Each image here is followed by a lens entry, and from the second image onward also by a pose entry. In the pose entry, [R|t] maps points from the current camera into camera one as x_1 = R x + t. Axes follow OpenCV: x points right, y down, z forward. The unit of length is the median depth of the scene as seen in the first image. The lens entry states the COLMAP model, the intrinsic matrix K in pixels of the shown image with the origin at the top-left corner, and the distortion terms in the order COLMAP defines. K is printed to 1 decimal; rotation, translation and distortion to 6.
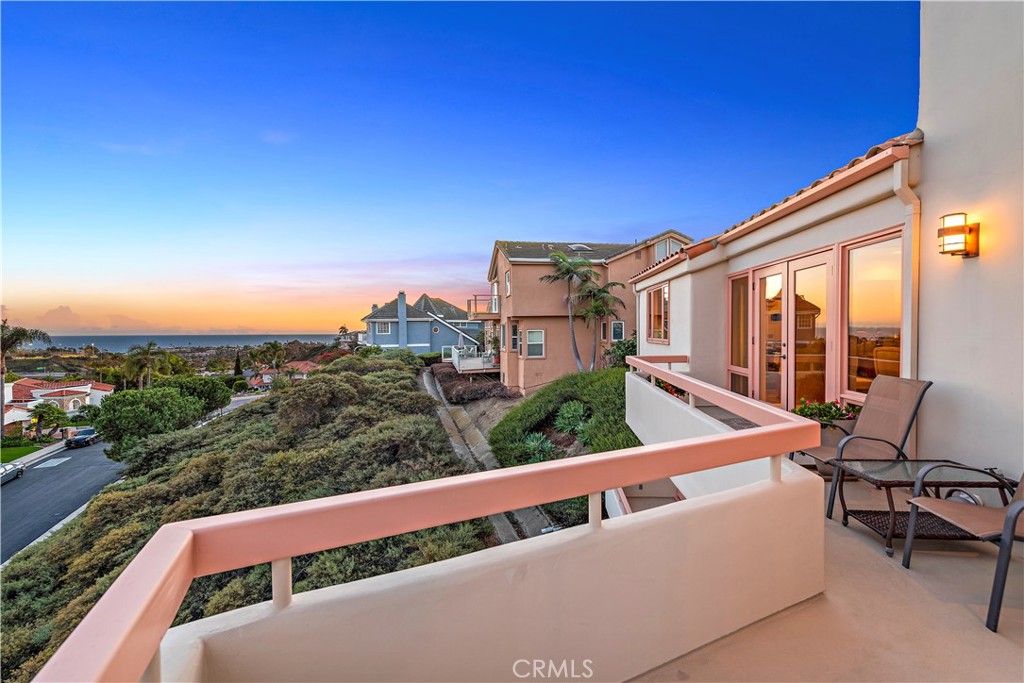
lens RADIAL K [[425.4, 0, 512.0], [0, 425.4, 341.5], [0, 0, 1]] dist [0.002433, 0.000112]
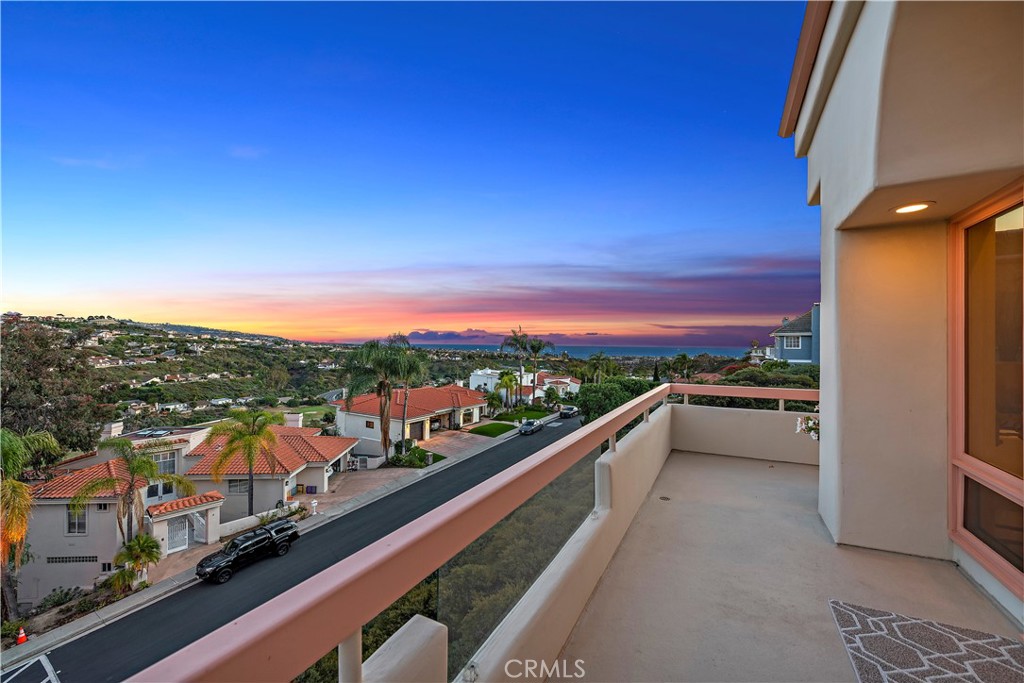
lens RADIAL K [[425.4, 0, 512.0], [0, 425.4, 341.5], [0, 0, 1]] dist [0.002433, 0.000112]
pose [[0.623376, 0.006915, -0.781892, 0.061694], [-0.030886, 0.999398, -0.015786, 0.001341], [0.781312, 0.033990, 0.623214, -0.109679]]
